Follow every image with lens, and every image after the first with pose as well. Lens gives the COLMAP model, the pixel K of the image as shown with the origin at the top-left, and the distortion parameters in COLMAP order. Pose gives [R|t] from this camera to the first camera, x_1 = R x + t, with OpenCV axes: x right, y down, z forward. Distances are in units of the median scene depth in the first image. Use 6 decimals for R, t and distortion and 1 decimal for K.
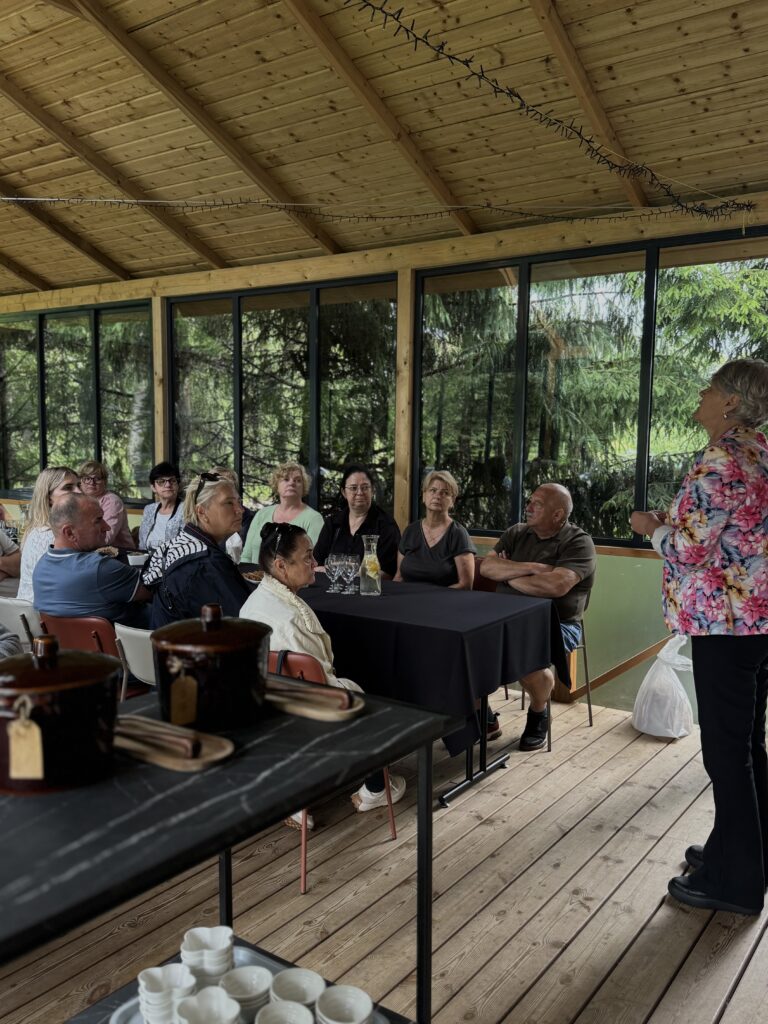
lens RADIAL K [[870.0, 0, 383.8], [0, 870.0, 508.8], [0, 0, 1]] dist [-0.011881, -0.007483]
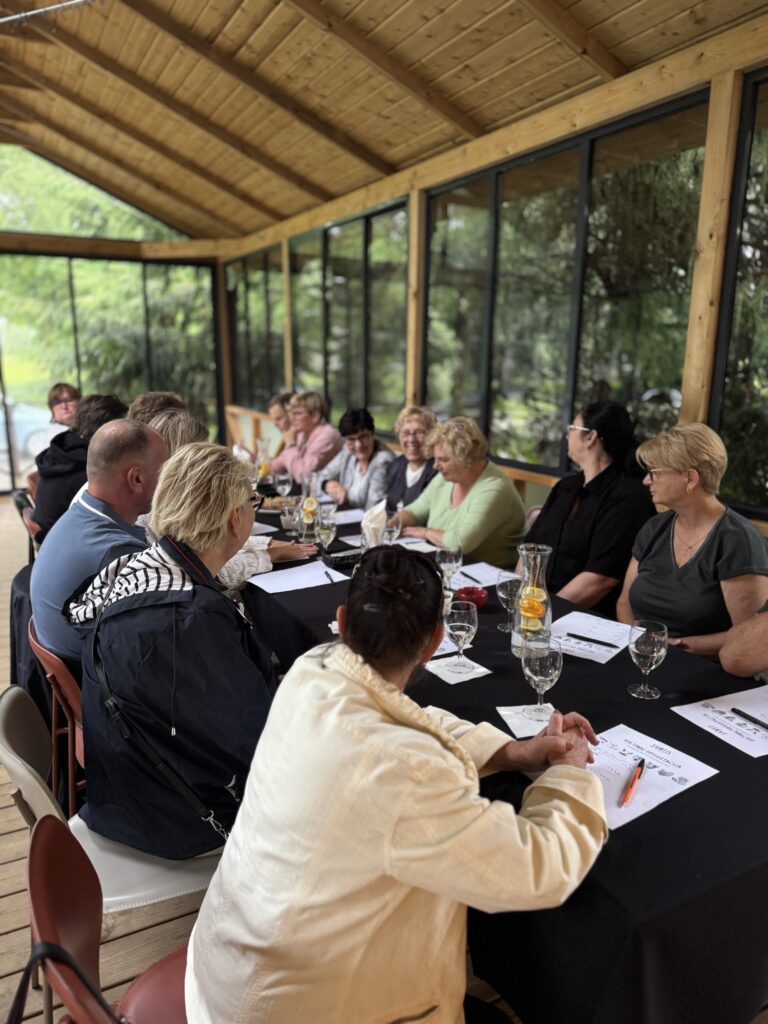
lens RADIAL K [[732.3, 0, 389.6], [0, 732.3, 515.2], [0, 0, 1]] dist [-0.008483, -0.000541]
pose [[0.897301, 0.080367, -0.434042, 0.055057], [-0.023244, 0.990525, 0.135351, -0.033989], [0.440807, -0.111362, 0.890667, 0.382080]]
